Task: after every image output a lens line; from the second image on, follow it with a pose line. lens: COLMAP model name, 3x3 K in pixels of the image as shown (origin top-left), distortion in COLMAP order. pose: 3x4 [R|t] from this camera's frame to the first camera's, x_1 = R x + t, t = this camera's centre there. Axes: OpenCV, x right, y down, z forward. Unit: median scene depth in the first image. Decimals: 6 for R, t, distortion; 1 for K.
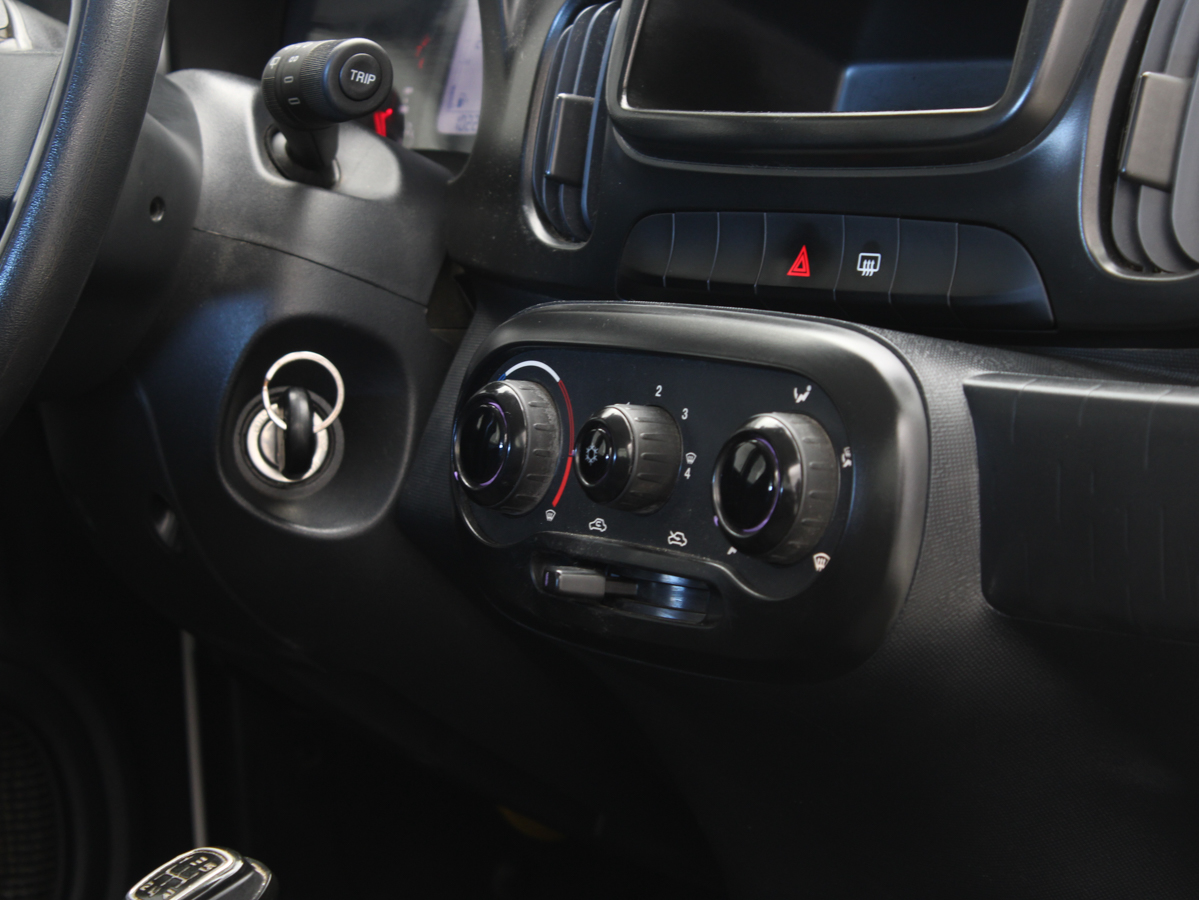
lens RADIAL K [[3135.3, 0, 599.5], [0, 3135.3, 450.0], [0, 0, 1]] dist [0.036045, 0.471320]
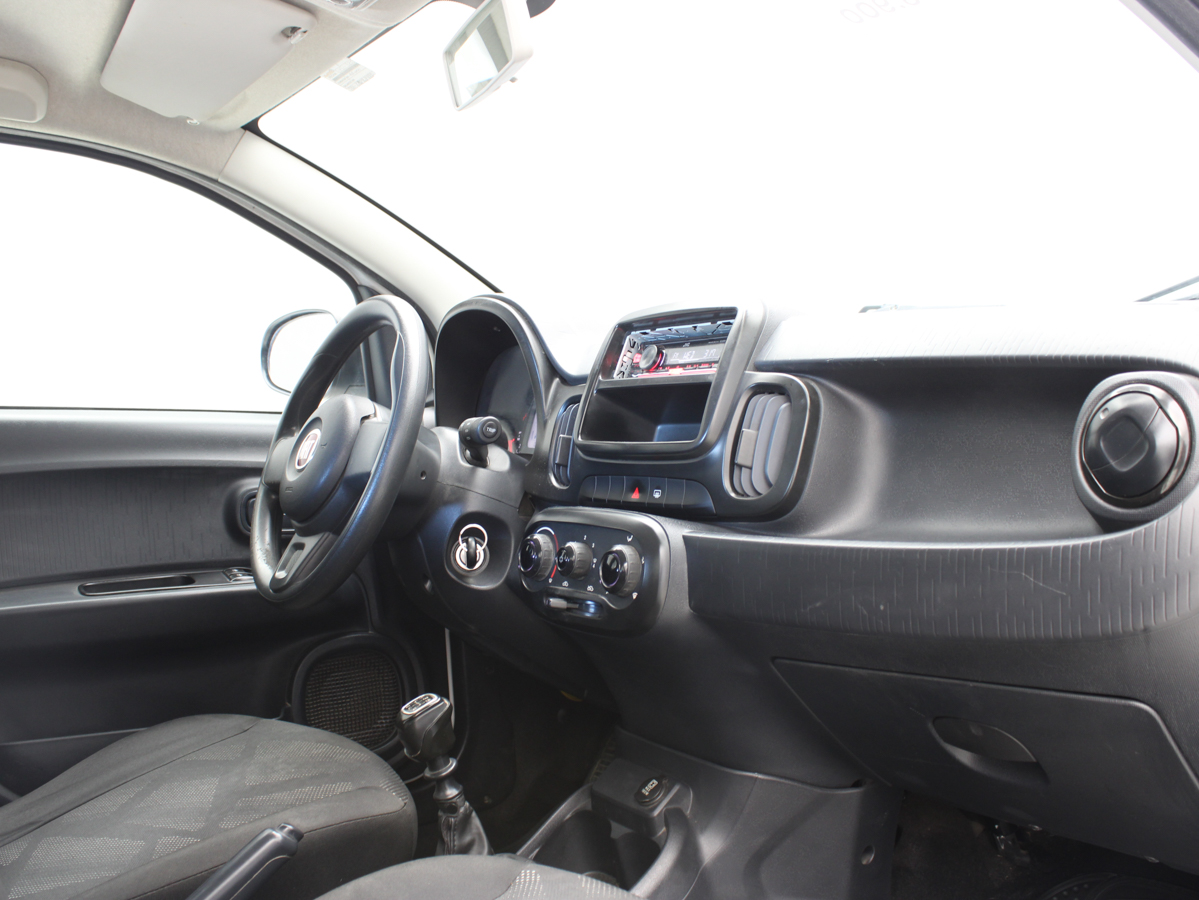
lens RADIAL K [[1190.4, 0, 599.5], [0, 1190.4, 450.0], [0, 0, 1]] dist [-0.159431, 0.142312]
pose [[0.999544, -0.004039, -0.029924, 0.058946], [0.001208, 0.995569, -0.094022, 0.003629], [0.030172, 0.093943, 0.995120, -0.094636]]
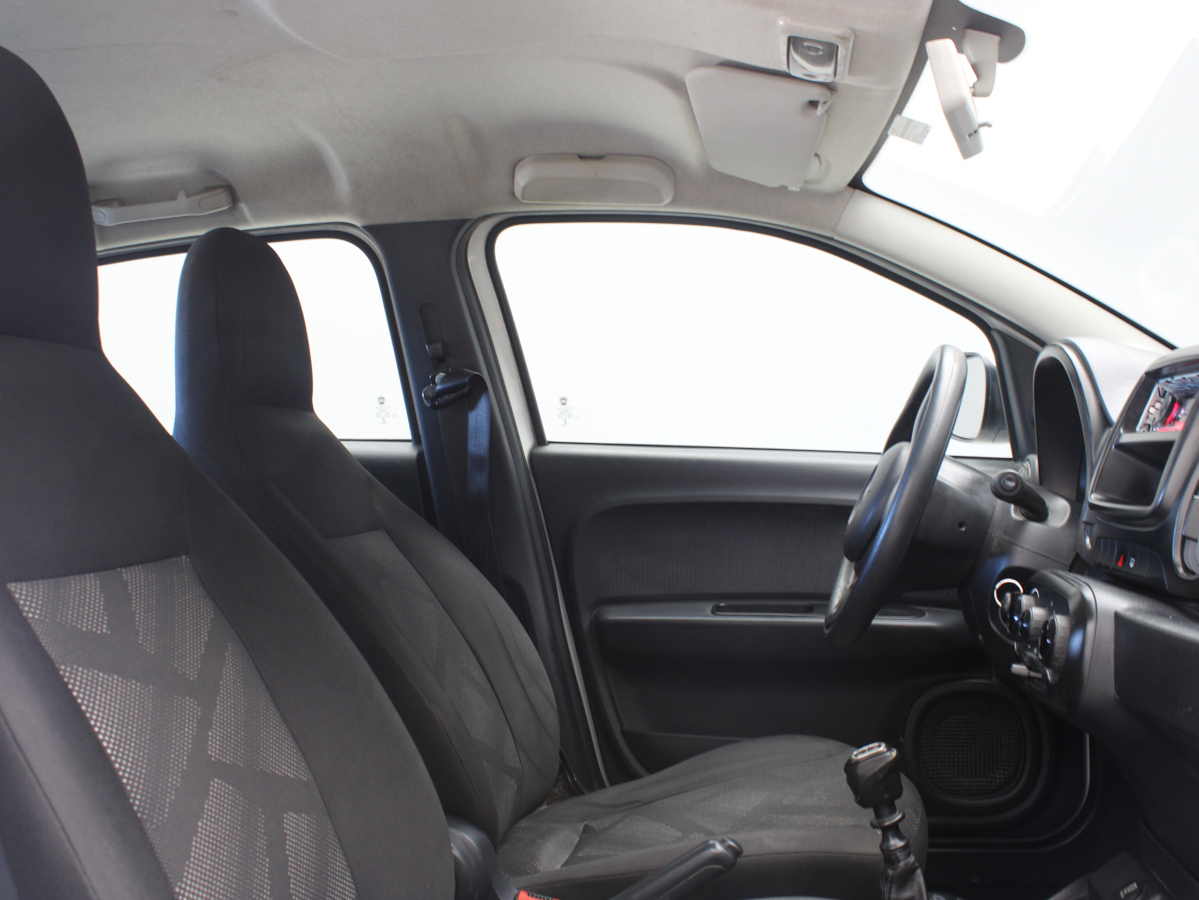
lens RADIAL K [[1190.4, 0, 599.5], [0, 1190.4, 450.0], [0, 0, 1]] dist [-0.159431, 0.142312]
pose [[0.726472, 0.013872, -0.687056, 0.383055], [-0.095968, 0.992047, -0.081444, -0.028389], [0.680462, 0.125102, 0.722026, -0.011883]]
